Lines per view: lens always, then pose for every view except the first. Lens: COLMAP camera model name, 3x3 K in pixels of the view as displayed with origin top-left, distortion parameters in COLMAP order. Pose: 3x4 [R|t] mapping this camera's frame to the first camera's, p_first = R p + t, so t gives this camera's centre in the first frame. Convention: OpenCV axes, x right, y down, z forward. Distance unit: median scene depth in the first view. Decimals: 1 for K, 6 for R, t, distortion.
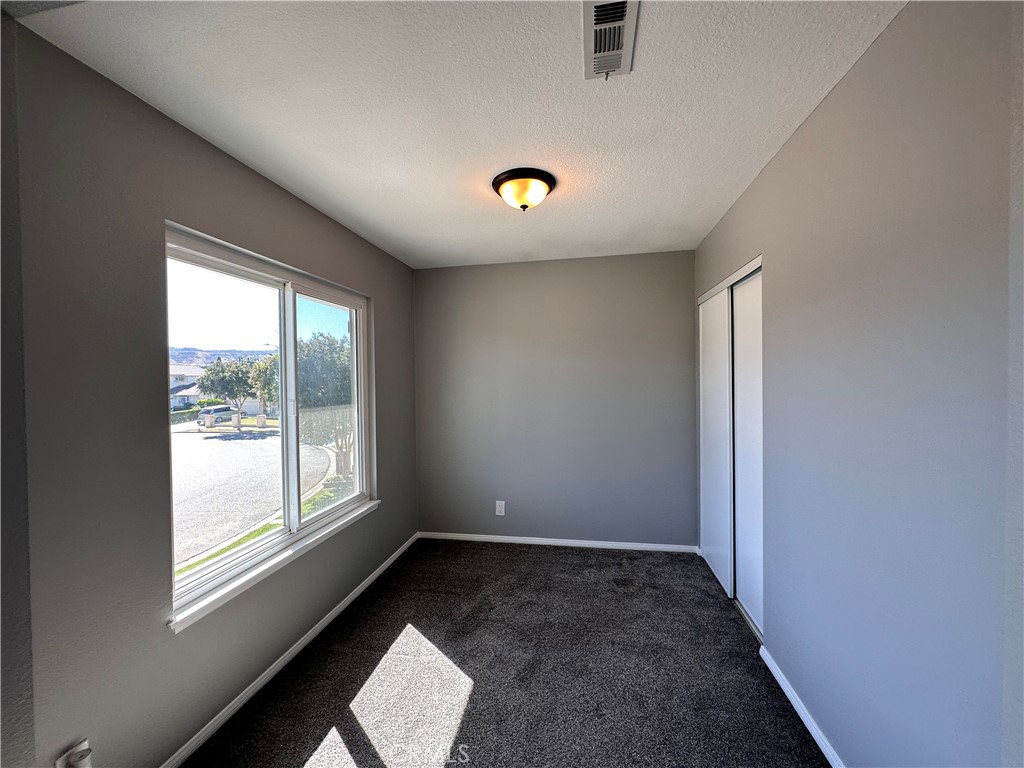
lens RADIAL K [[411.3, 0, 514.1], [0, 411.3, 380.5], [0, 0, 1]] dist [0.000697, 0.000036]
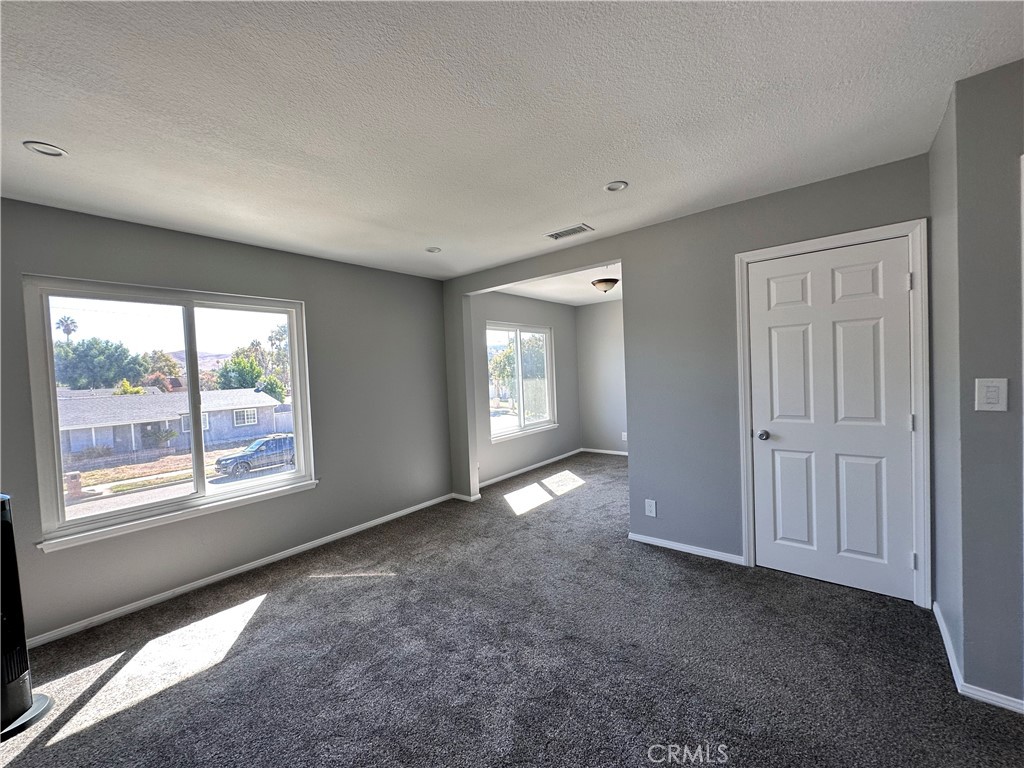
lens RADIAL K [[411.3, 0, 513.4], [0, 411.3, 382.3], [0, 0, 1]] dist [0.000697, 0.000036]
pose [[0.875833, -0.007218, -0.482560, 0.507806], [0.024011, 0.999302, 0.028632, 0.015966], [0.482017, -0.036663, 0.875395, -0.977695]]
